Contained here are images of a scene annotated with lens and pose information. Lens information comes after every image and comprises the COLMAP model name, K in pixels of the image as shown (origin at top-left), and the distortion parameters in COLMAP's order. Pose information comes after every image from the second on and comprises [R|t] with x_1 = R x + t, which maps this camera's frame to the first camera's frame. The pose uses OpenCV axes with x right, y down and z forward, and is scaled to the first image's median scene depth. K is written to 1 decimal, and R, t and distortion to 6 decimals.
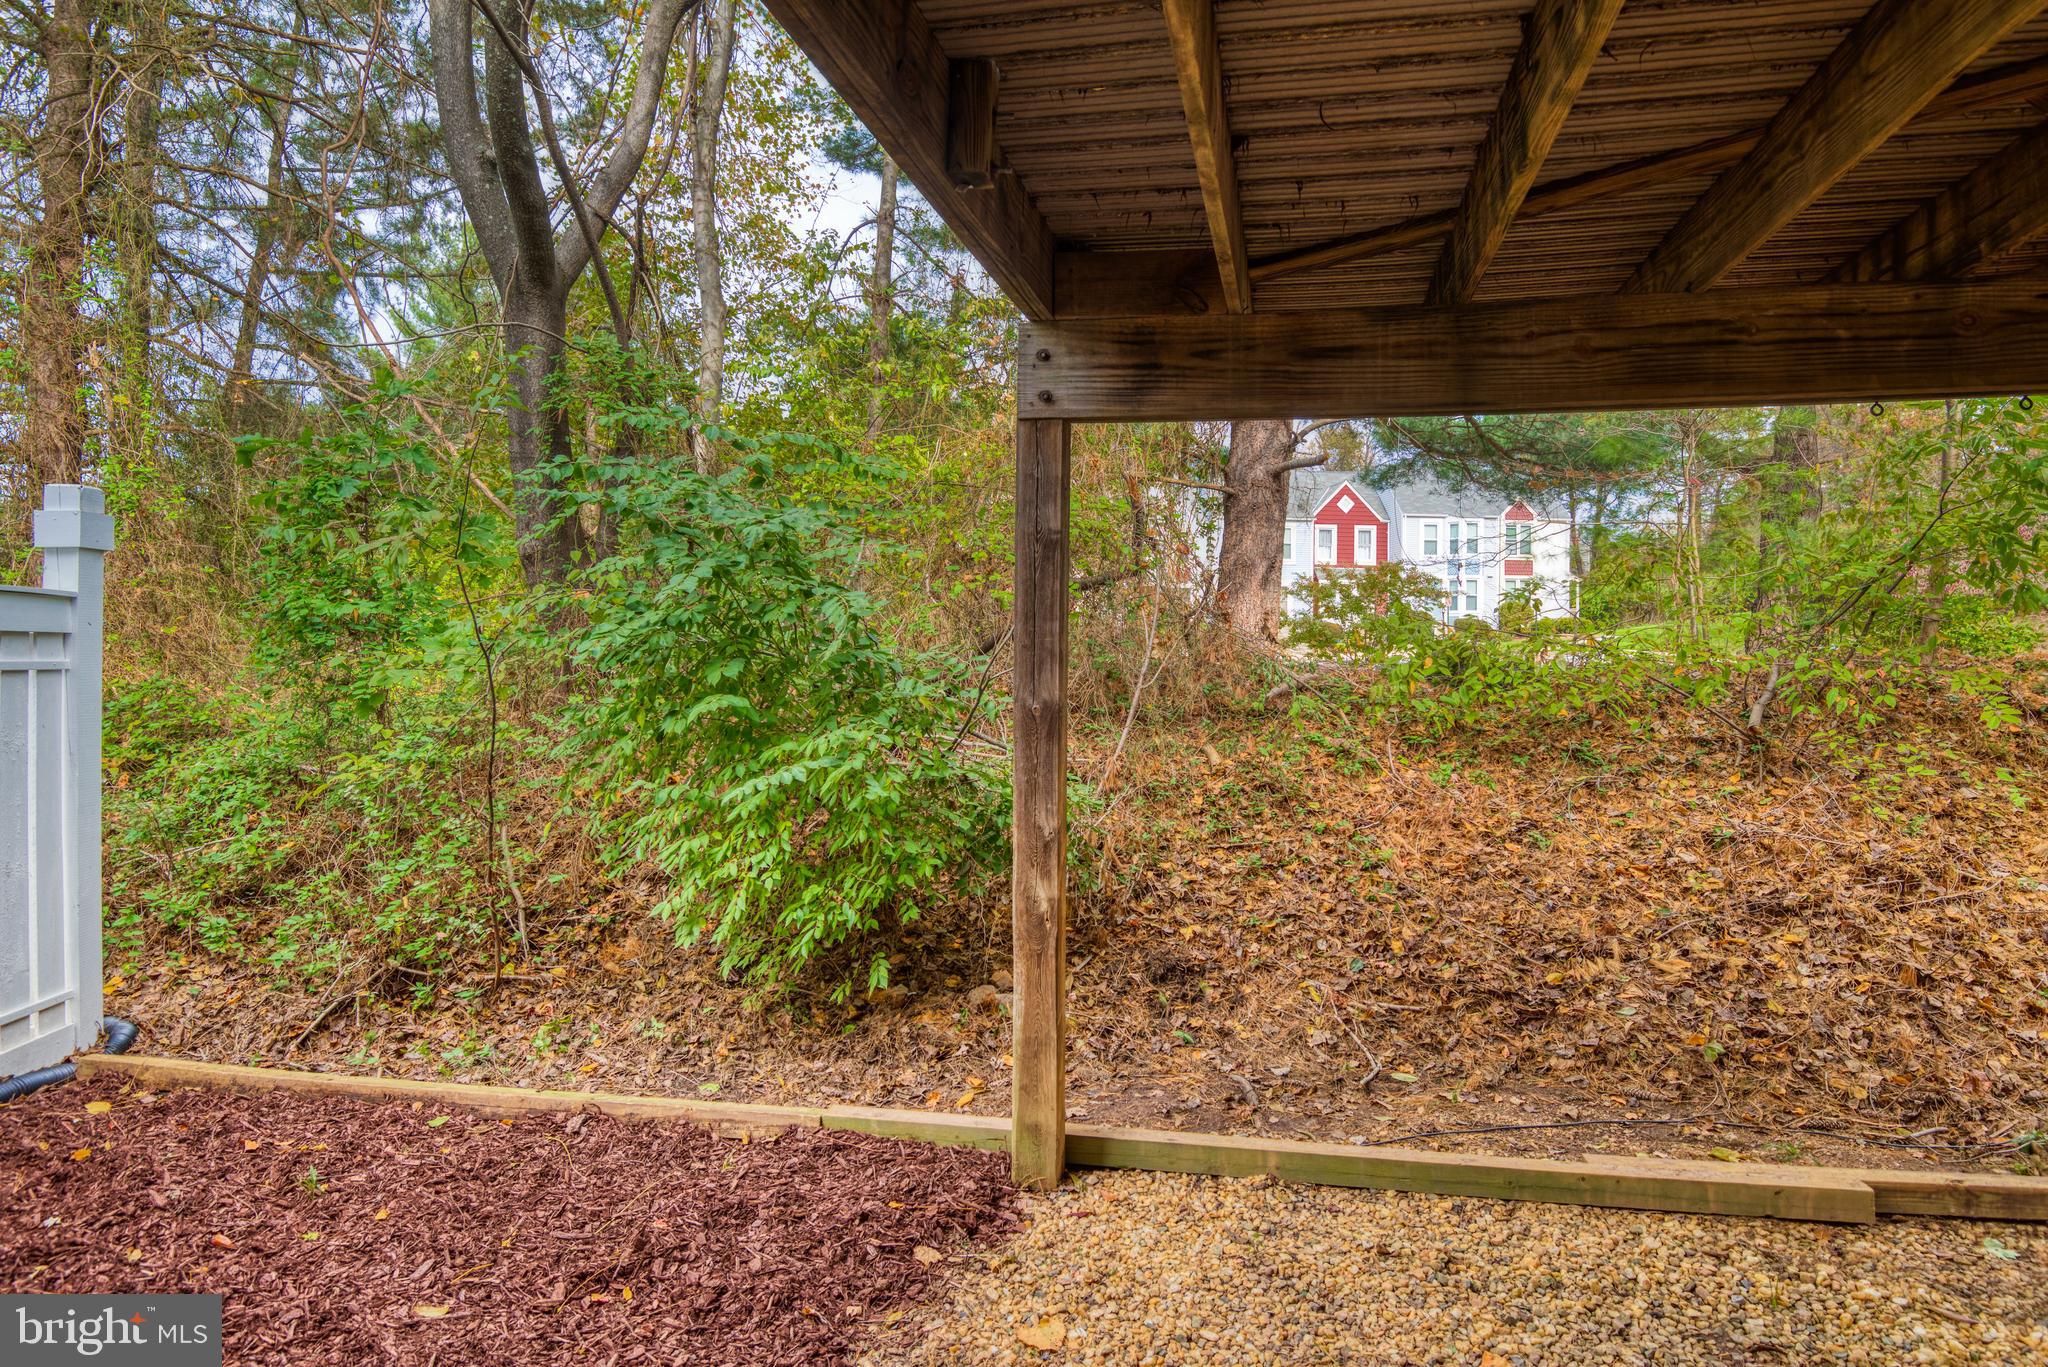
lens RADIAL K [[1082.7, 0, 1024.0], [0, 1082.7, 683.5], [0, 0, 1]] dist [0.002721, -0.018850]
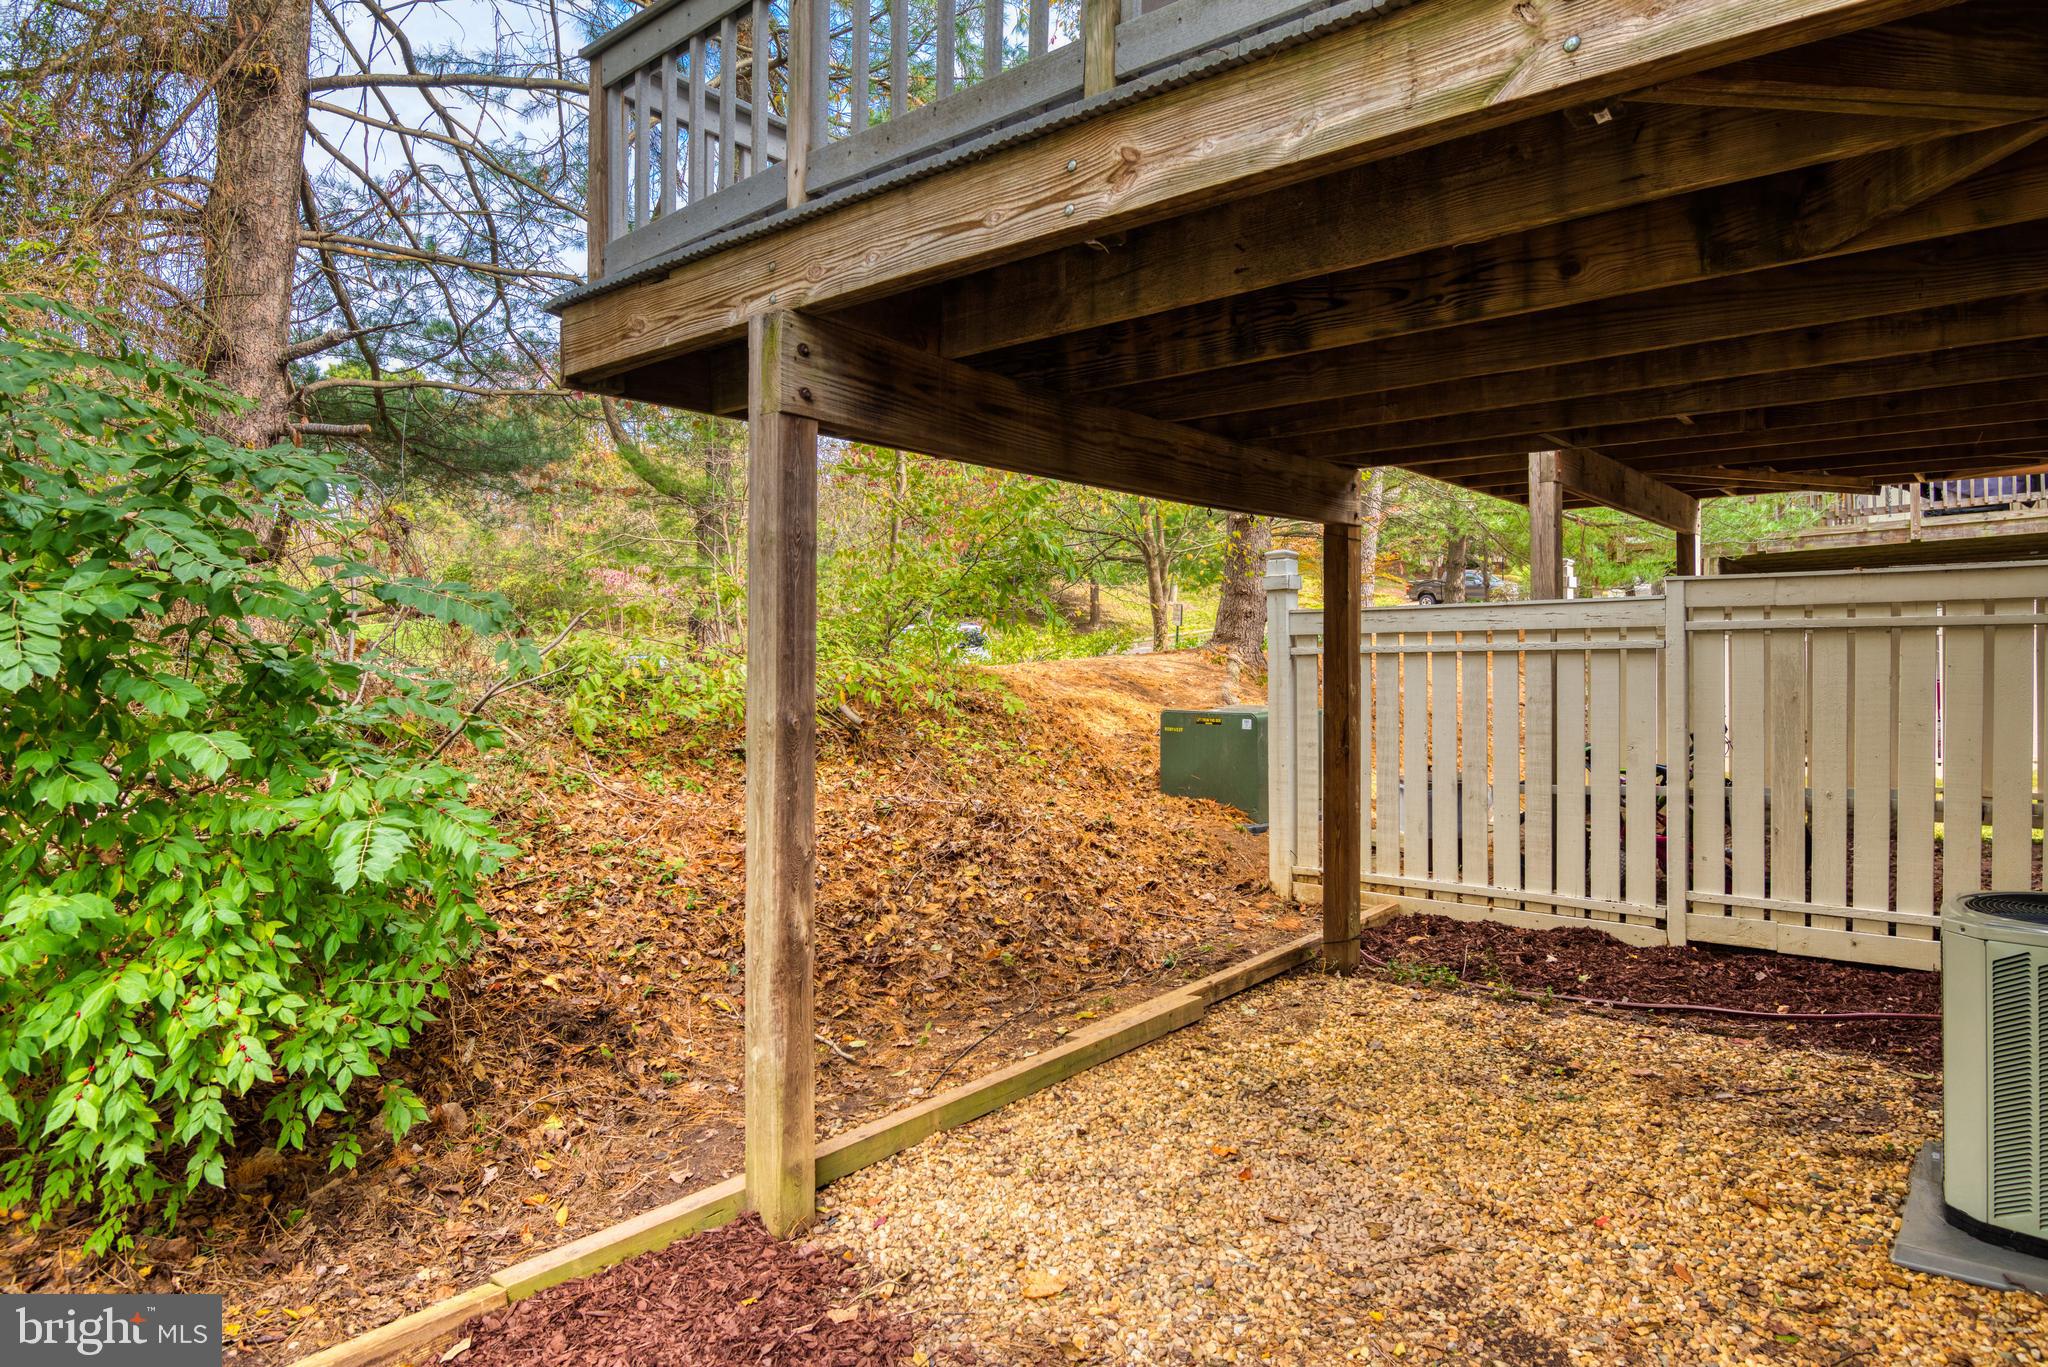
lens RADIAL K [[1158.1, 0, 1049.0], [0, 1158.1, 699.9], [0, 0, 1]] dist [0.002239, 0.000161]
pose [[0.492253, -0.029417, 0.869955, -0.762053], [0.023031, 0.999519, 0.020767, -0.013134], [-0.870148, 0.009814, 0.492694, 0.313804]]
